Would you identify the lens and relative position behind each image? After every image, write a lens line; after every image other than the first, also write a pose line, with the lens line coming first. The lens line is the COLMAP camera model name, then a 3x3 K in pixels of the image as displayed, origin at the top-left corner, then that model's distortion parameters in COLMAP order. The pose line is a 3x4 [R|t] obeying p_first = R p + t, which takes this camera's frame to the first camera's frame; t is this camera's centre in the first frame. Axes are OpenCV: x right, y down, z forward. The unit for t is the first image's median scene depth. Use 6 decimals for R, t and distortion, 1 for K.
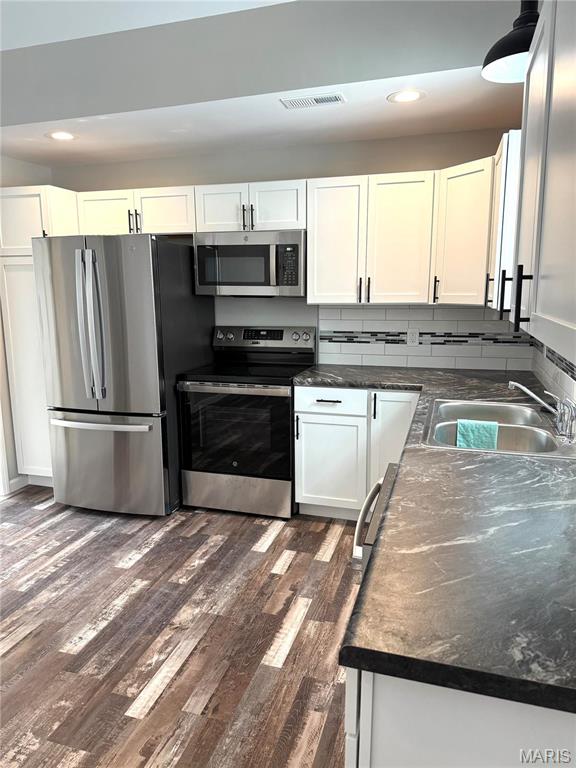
lens RADIAL K [[536.7, 0, 288.0], [0, 536.7, 384.0], [0, 0, 1]] dist [0.028430, -0.040197]
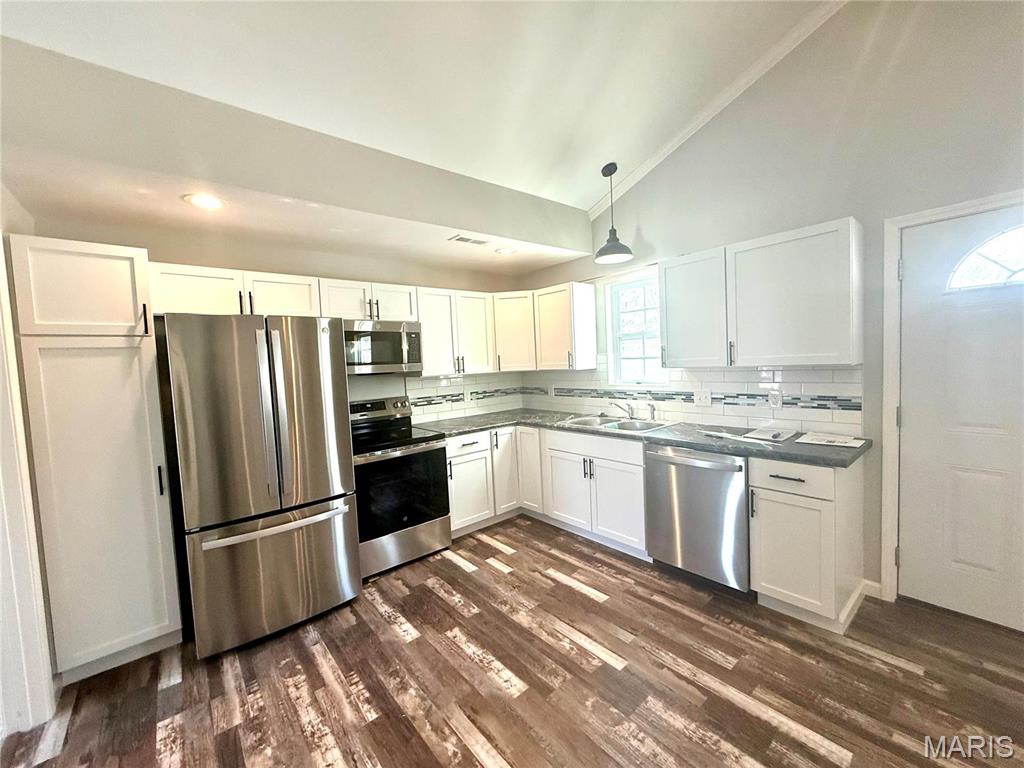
lens RADIAL K [[408.3, 0, 506.9], [0, 408.3, 375.2], [0, 0, 1]] dist [-0.000020, 0.000212]
pose [[0.551746, -0.047949, 0.832633, -0.726157], [0.196507, 0.977713, -0.073912, -0.042501], [-0.810532, 0.204398, 0.548871, 0.304797]]
